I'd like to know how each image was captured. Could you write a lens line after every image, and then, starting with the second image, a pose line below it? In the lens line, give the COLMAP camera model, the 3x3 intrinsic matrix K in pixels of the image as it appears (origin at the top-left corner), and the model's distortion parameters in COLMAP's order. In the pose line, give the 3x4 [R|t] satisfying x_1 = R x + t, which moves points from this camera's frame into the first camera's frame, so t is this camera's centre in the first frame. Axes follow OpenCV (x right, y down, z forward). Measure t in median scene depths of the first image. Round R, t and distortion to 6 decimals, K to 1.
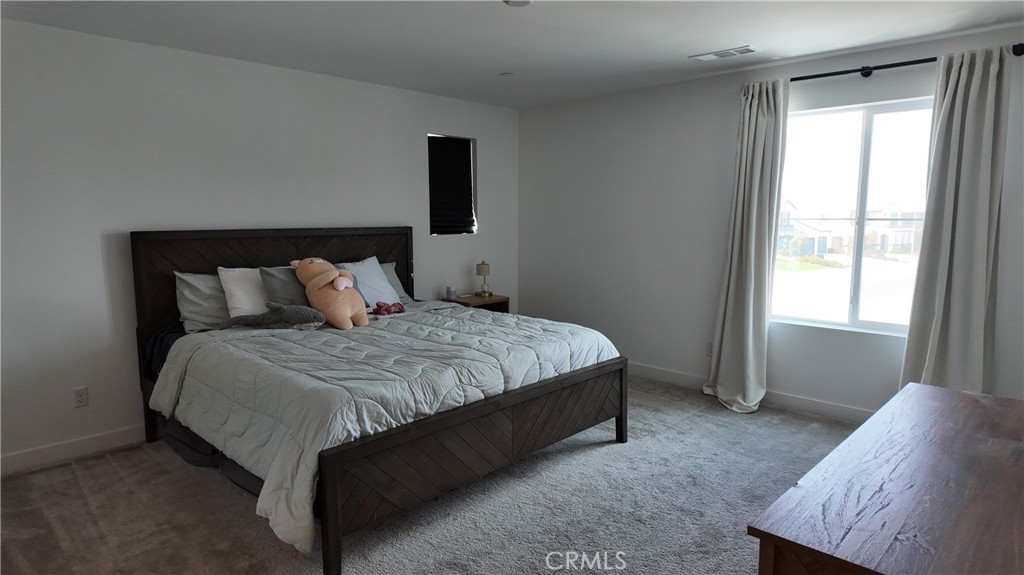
lens RADIAL K [[597.2, 0, 512.0], [0, 597.2, 287.5], [0, 0, 1]] dist [0.084704, -0.096204]
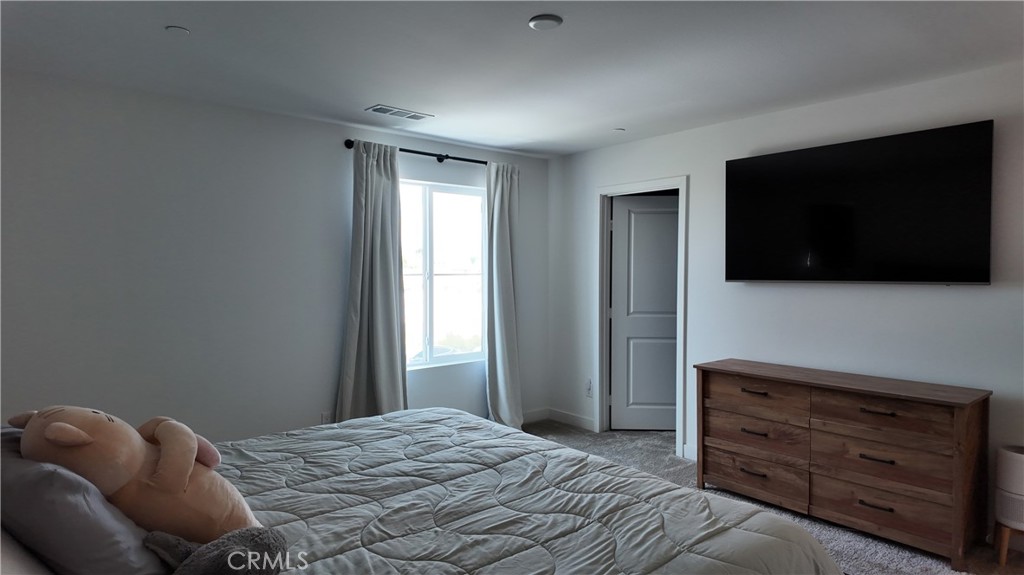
lens RADIAL K [[597.2, 0, 512.0], [0, 597.2, 287.5], [0, 0, 1]] dist [0.084704, -0.096204]
pose [[0.099693, -0.030994, 0.994535, -0.650238], [0.124597, 0.992036, 0.018426, -0.093833], [-0.987186, 0.122079, 0.102761, 0.759931]]
